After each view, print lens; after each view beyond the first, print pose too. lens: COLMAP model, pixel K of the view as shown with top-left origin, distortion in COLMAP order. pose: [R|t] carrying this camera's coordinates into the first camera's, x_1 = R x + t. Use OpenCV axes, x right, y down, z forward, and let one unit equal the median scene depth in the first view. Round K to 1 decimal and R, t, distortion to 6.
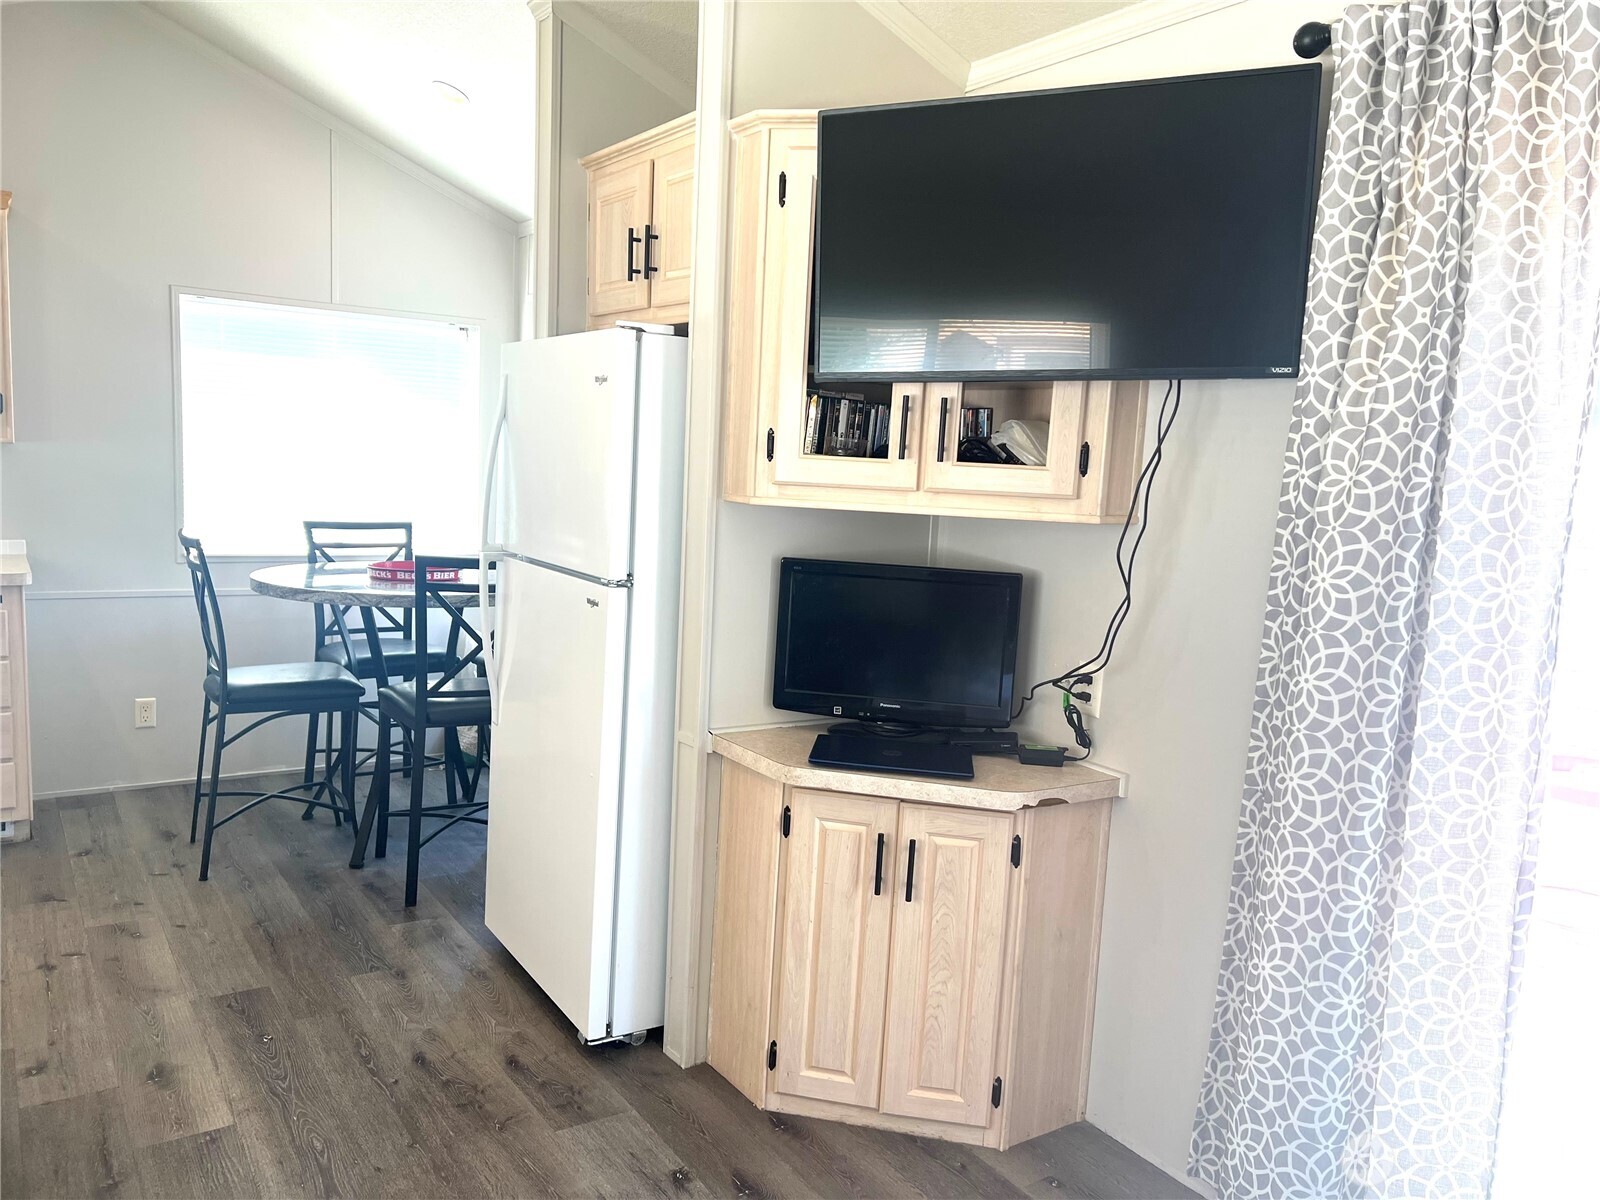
lens RADIAL K [[1197.4, 0, 787.7], [0, 1197.4, 612.2], [0, 0, 1]] dist [0.064581, -0.067113]
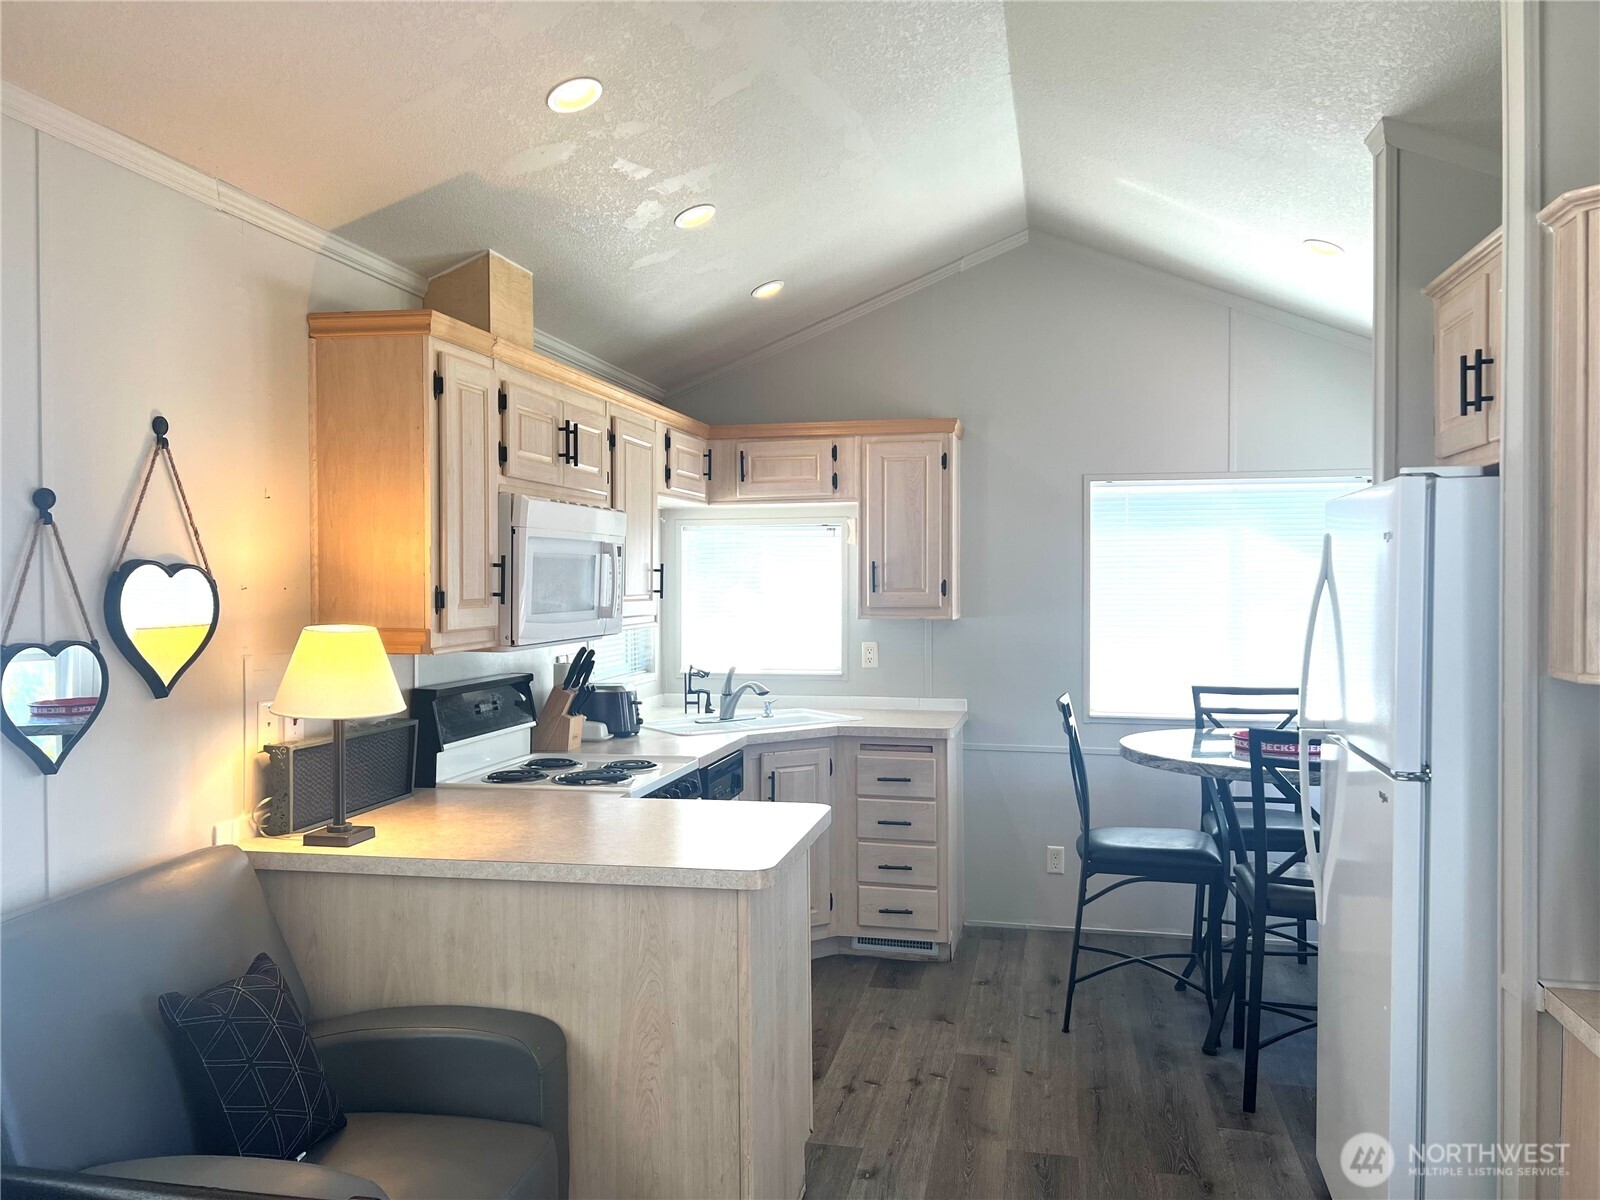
lens RADIAL K [[1197.4, 0, 808.2], [0, 1197.4, 603.8], [0, 0, 1]] dist [0.064581, -0.067113]
pose [[0.702134, -0.037351, -0.711064, 0.140801], [-0.056708, 0.992518, -0.108130, -0.024006], [0.709783, 0.116245, 0.694763, 0.090597]]
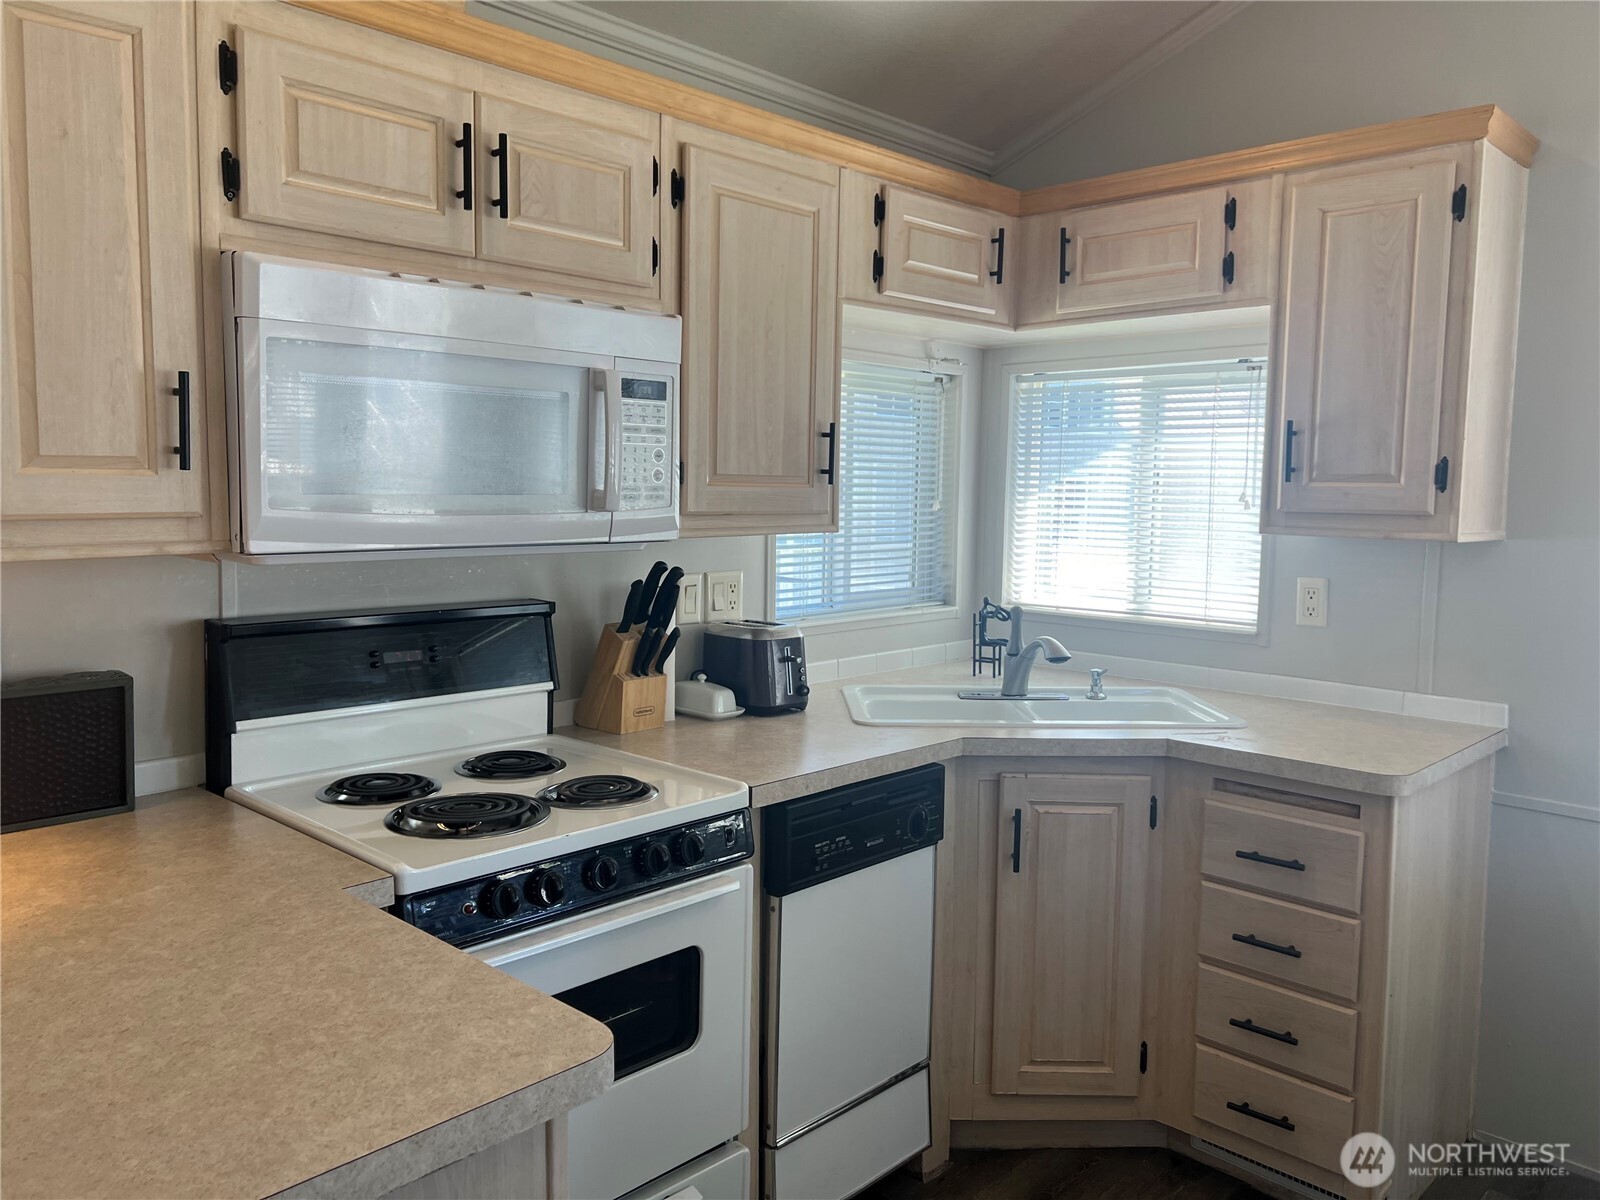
lens RADIAL K [[1197.4, 0, 798.4], [0, 1197.4, 586.6], [0, 0, 1]] dist [0.064581, -0.067113]
pose [[0.226117, 0.039517, -0.973298, -0.191610], [-0.131805, 0.991229, 0.009624, -0.107096], [0.965142, 0.126110, 0.229342, 0.737935]]
